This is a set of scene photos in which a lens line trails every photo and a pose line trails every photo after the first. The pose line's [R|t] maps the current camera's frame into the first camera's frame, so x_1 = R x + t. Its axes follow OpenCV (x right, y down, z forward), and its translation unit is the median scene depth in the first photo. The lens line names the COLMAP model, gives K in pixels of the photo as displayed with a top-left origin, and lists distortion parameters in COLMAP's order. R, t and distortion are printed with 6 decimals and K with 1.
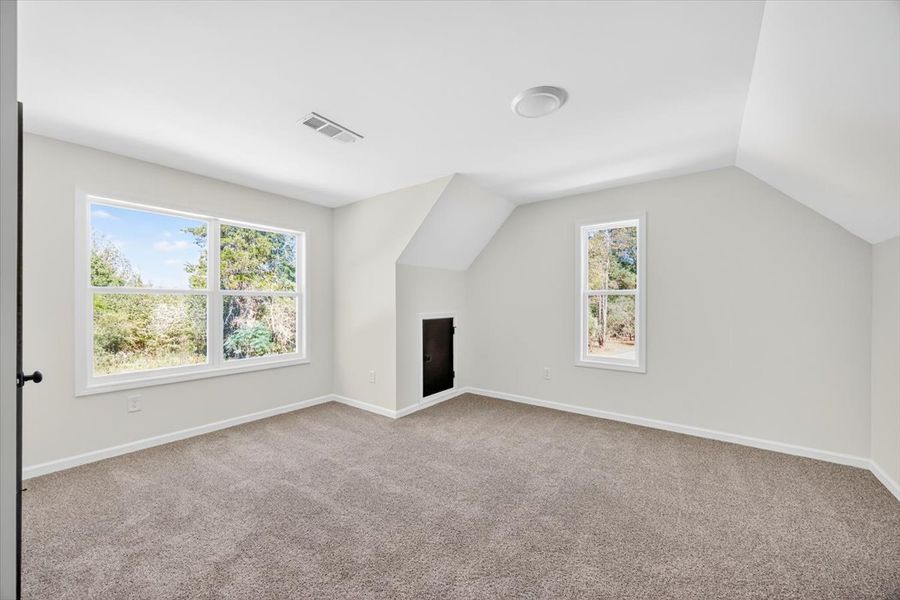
lens RADIAL K [[345.1, 0, 450.0], [0, 345.1, 300.0], [0, 0, 1]] dist [-0.001118, -0.000103]
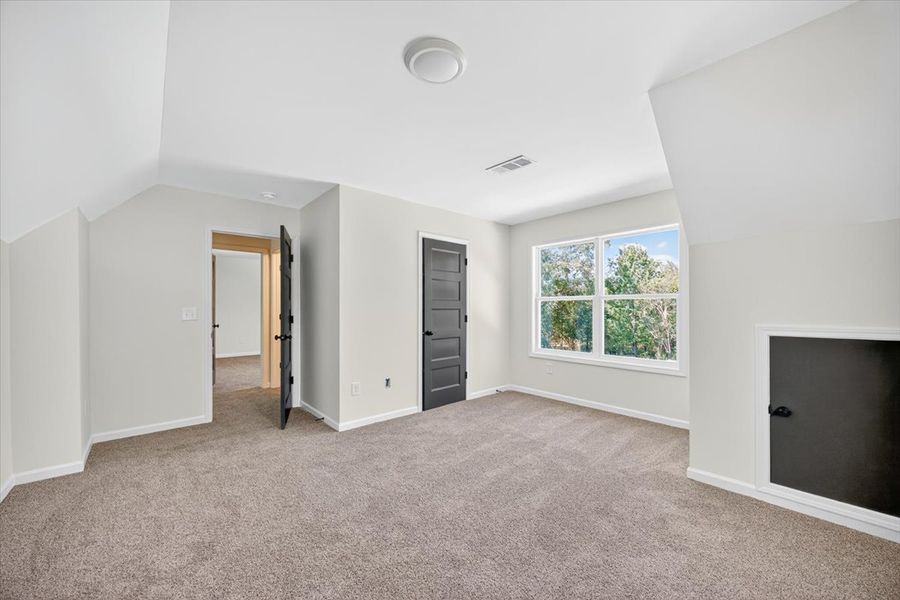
lens RADIAL K [[345.1, 0, 450.0], [0, 345.1, 300.0], [0, 0, 1]] dist [-0.001118, -0.000103]
pose [[-0.199862, -0.022912, -0.979556, 0.721608], [0.003980, 0.999699, -0.024195, 0.016369], [0.979816, -0.008734, -0.199711, 0.820743]]
